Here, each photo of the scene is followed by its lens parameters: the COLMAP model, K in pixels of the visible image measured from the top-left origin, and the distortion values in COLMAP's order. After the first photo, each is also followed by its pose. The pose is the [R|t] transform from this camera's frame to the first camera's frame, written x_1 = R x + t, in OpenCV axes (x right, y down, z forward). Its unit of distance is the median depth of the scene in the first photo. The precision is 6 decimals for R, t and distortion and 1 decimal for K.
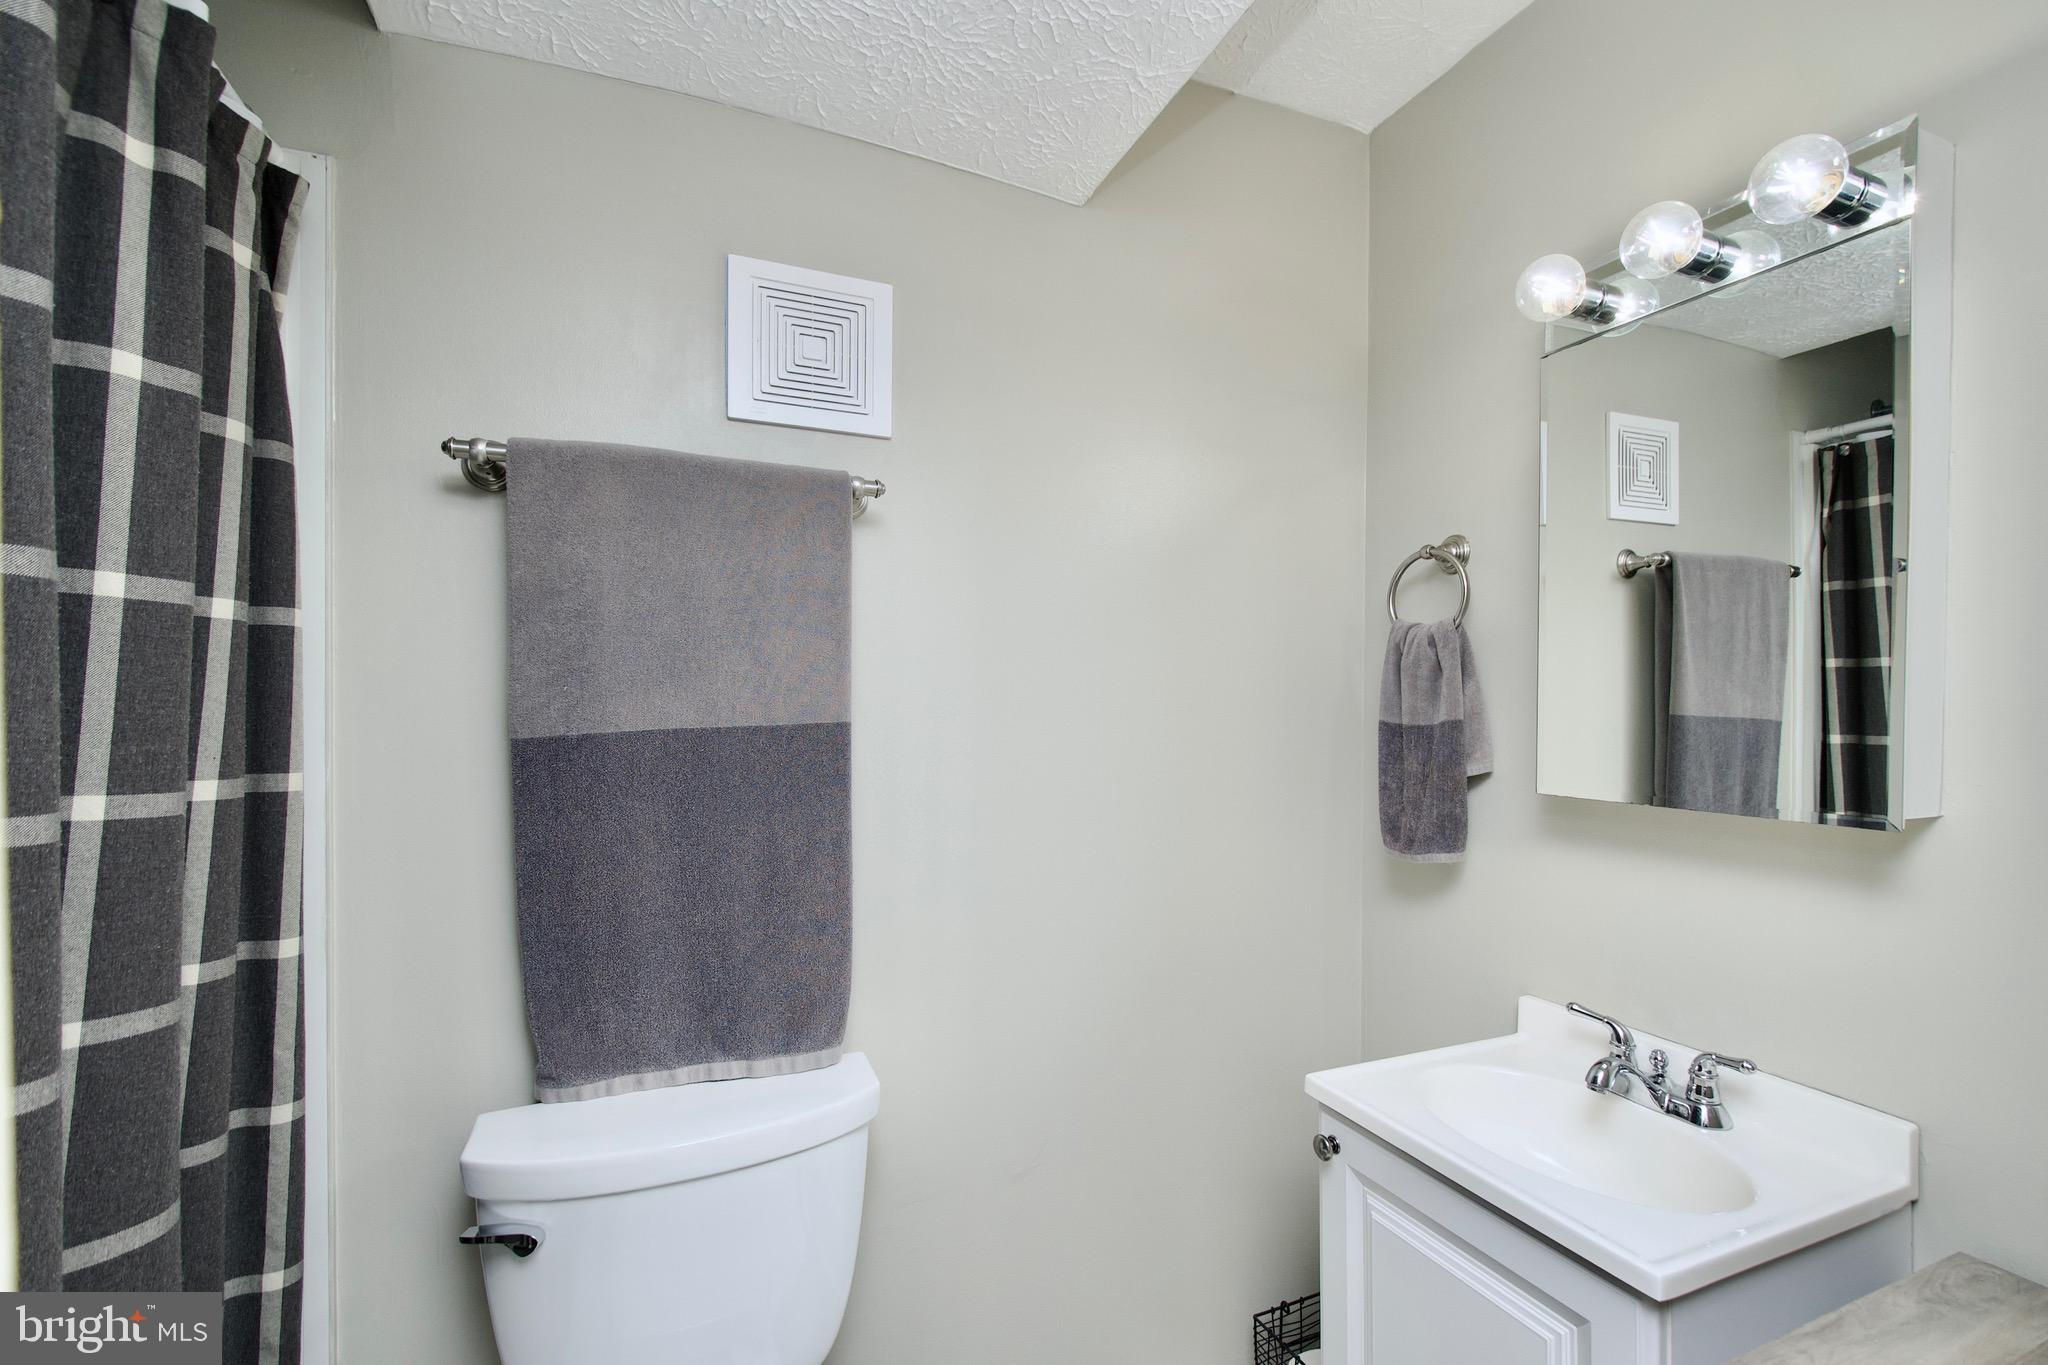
lens RADIAL K [[895.2, 0, 1042.2], [0, 895.2, 716.9], [0, 0, 1]] dist [0.006722, -0.006658]
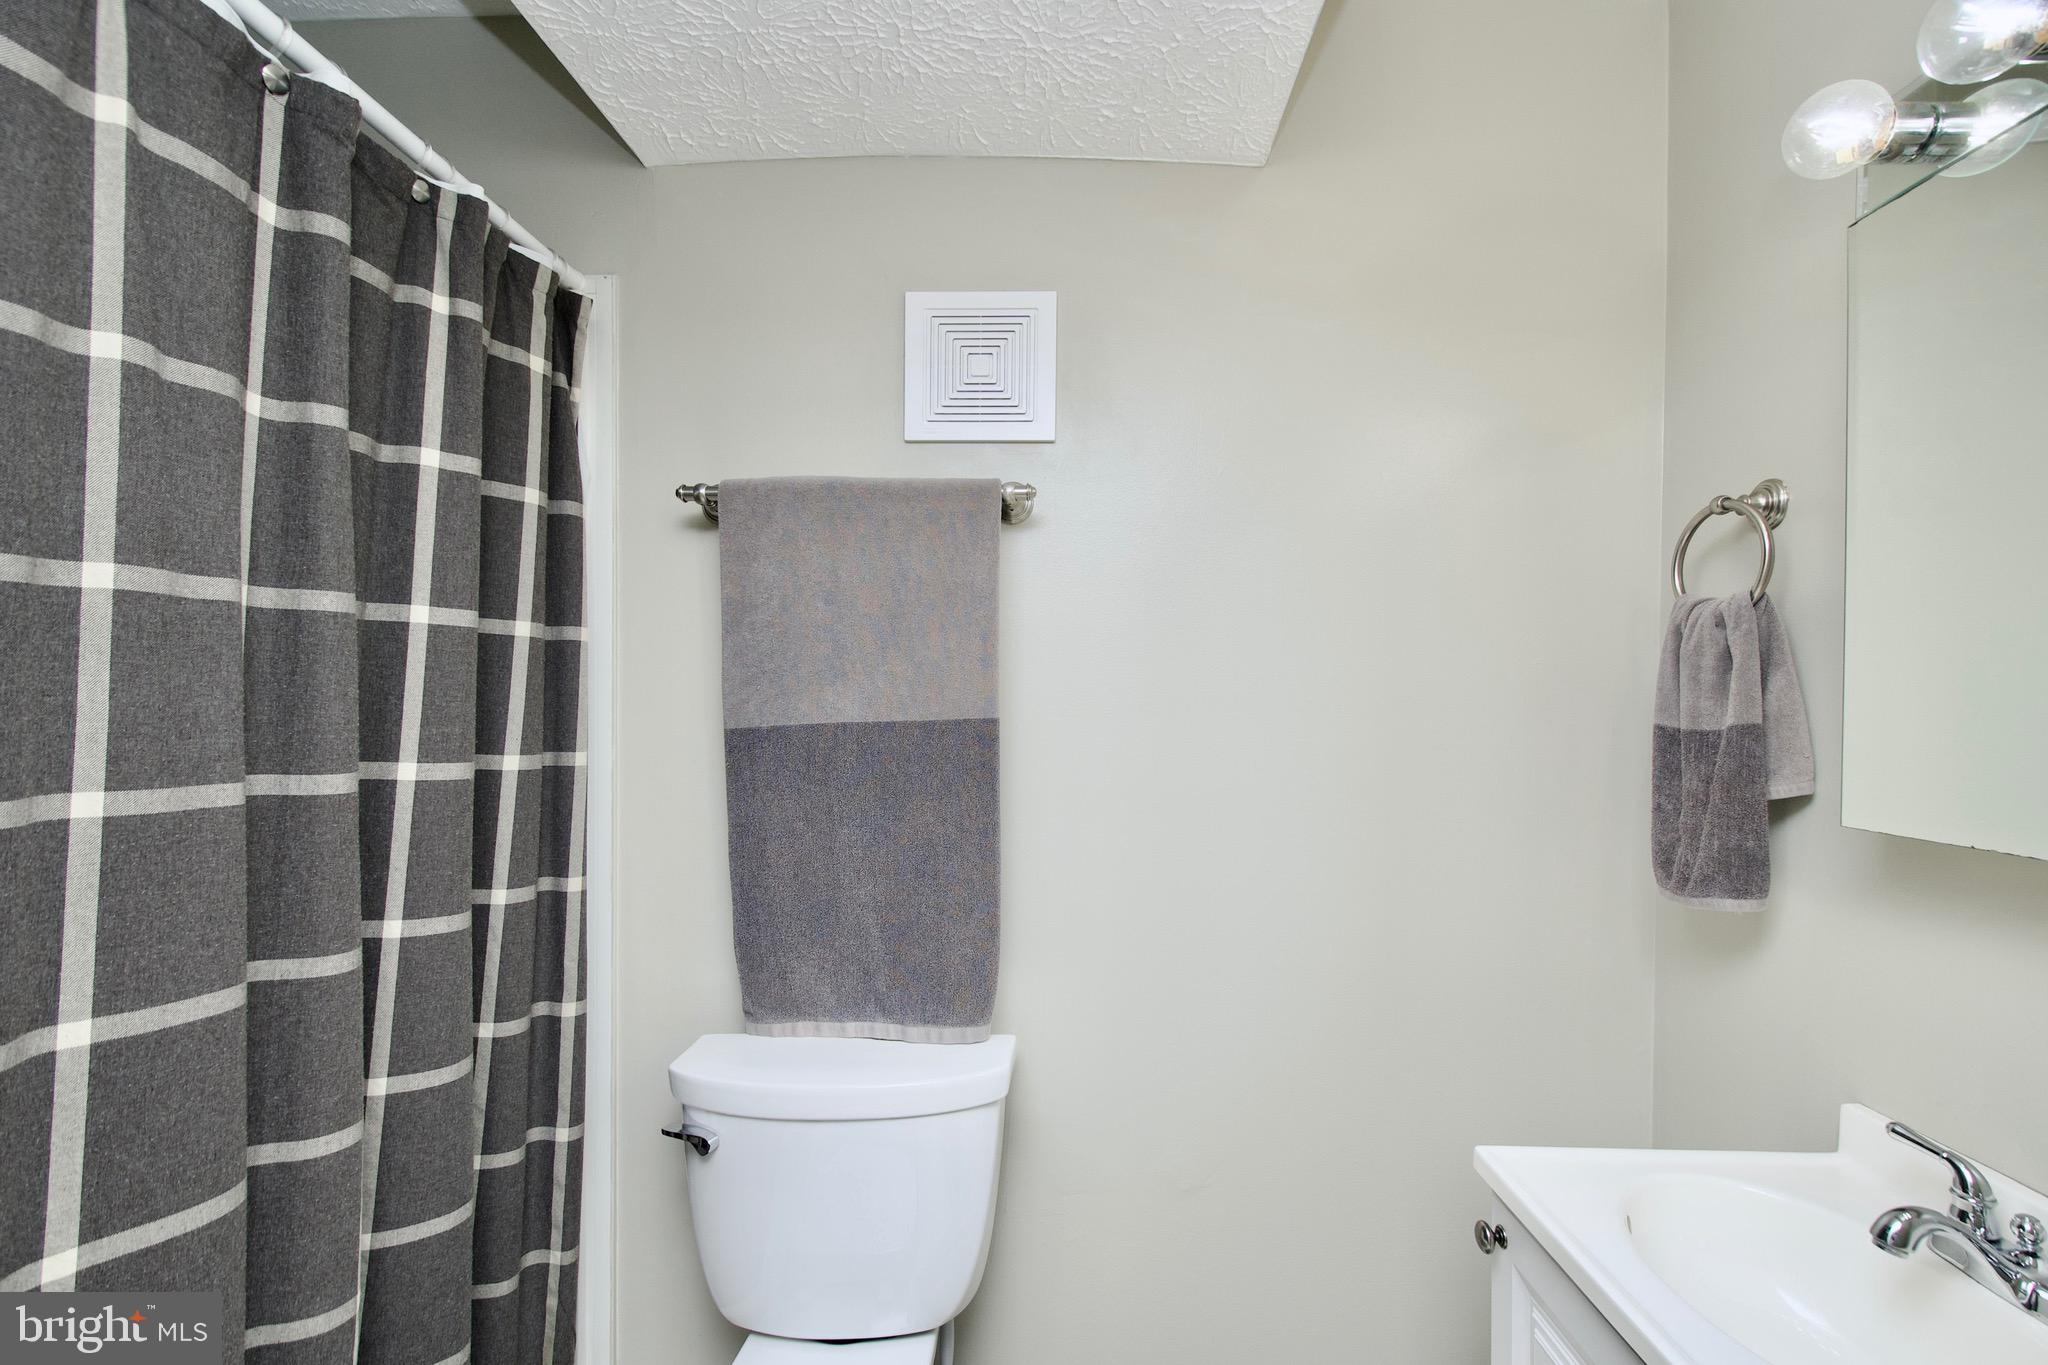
lens RADIAL K [[895.2, 0, 1042.2], [0, 895.2, 716.9], [0, 0, 1]] dist [0.006722, -0.006658]
pose [[0.908981, 0.010048, -0.416717, 0.289067], [-0.009482, 0.999949, 0.003429, 0.000274], [0.416731, 0.000835, 0.909030, 0.075724]]
